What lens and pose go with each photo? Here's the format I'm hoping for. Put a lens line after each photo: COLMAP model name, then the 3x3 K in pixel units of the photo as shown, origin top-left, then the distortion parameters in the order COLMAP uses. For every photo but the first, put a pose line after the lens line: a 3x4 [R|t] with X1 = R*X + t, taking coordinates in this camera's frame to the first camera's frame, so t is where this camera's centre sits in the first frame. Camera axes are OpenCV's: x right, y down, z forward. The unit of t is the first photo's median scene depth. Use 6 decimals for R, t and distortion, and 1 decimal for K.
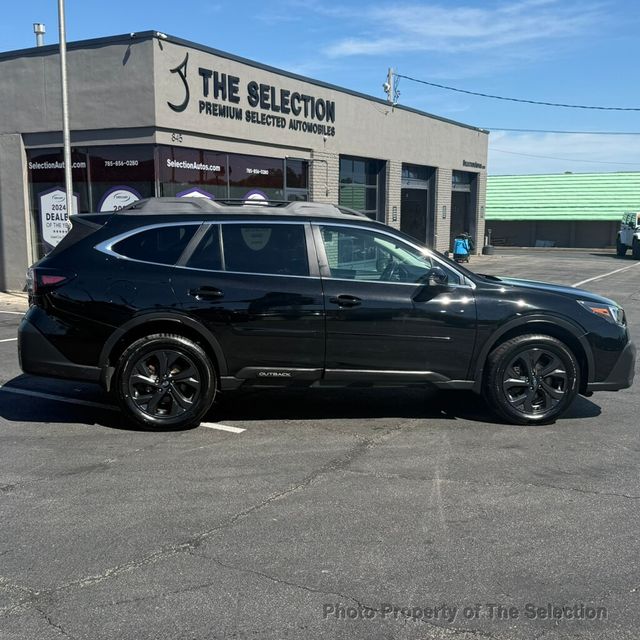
lens RADIAL K [[743.8, 0, 314.7], [0, 743.8, 323.9], [0, 0, 1]] dist [0.087509, 0.000000]
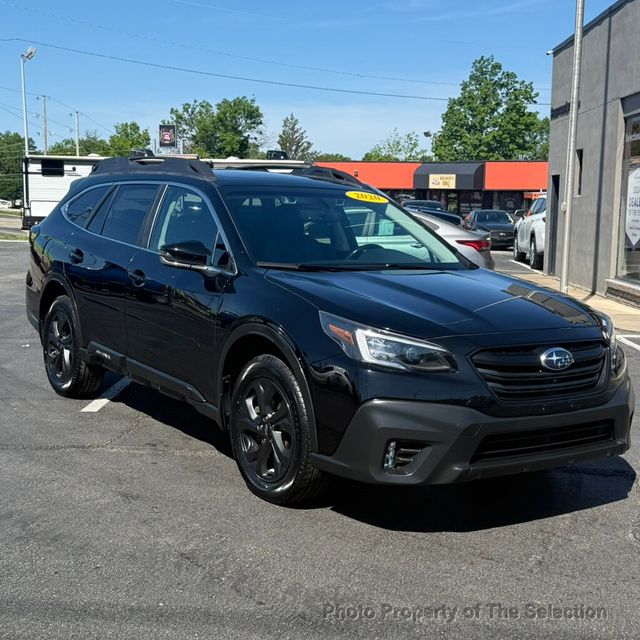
lens RADIAL K [[954.3, 0, 317.9], [0, 954.3, 320.3], [0, 0, 1]] dist [0.183768, 0.000000]
pose [[0.466295, 0.109924, -0.877773, 0.854576], [-0.143398, 0.988519, 0.047616, -0.050306], [0.872930, 0.103667, 0.476704, 0.542388]]
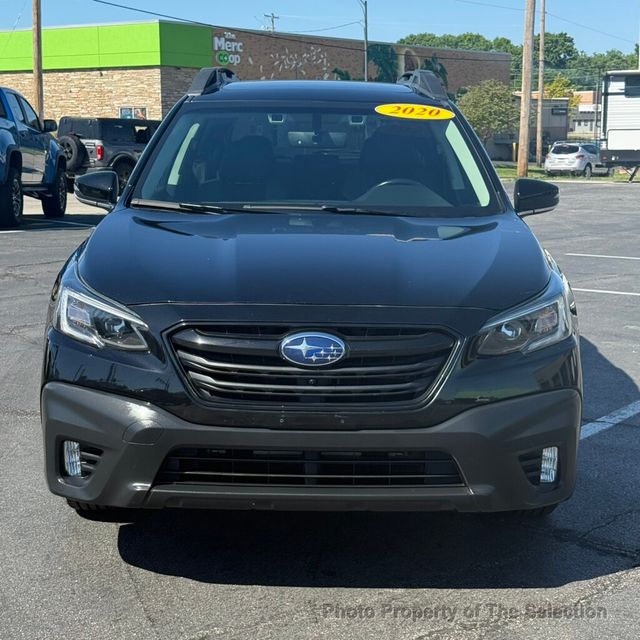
lens RADIAL K [[1246.2, 0, 320.5], [0, 1246.2, 316.2], [0, 0, 1]] dist [0.146528, 0.000000]
pose [[-0.111934, 0.143867, -0.983246, 0.908582], [-0.146777, 0.976218, 0.159548, -0.119004], [0.982816, 0.162177, -0.088155, 1.030471]]
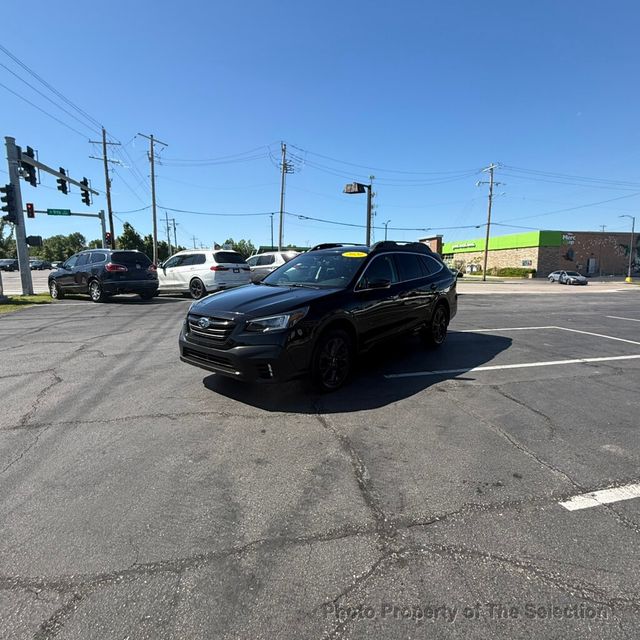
lens RADIAL K [[369.8, 0, 317.1], [0, 369.8, 316.2], [0, 0, 1]] dist [0.001185, 0.001938]
pose [[-0.726892, 0.086518, -0.681280, 0.628497], [-0.100407, 0.967984, 0.230057, -0.170953], [0.679372, 0.235632, -0.694933, 1.475169]]
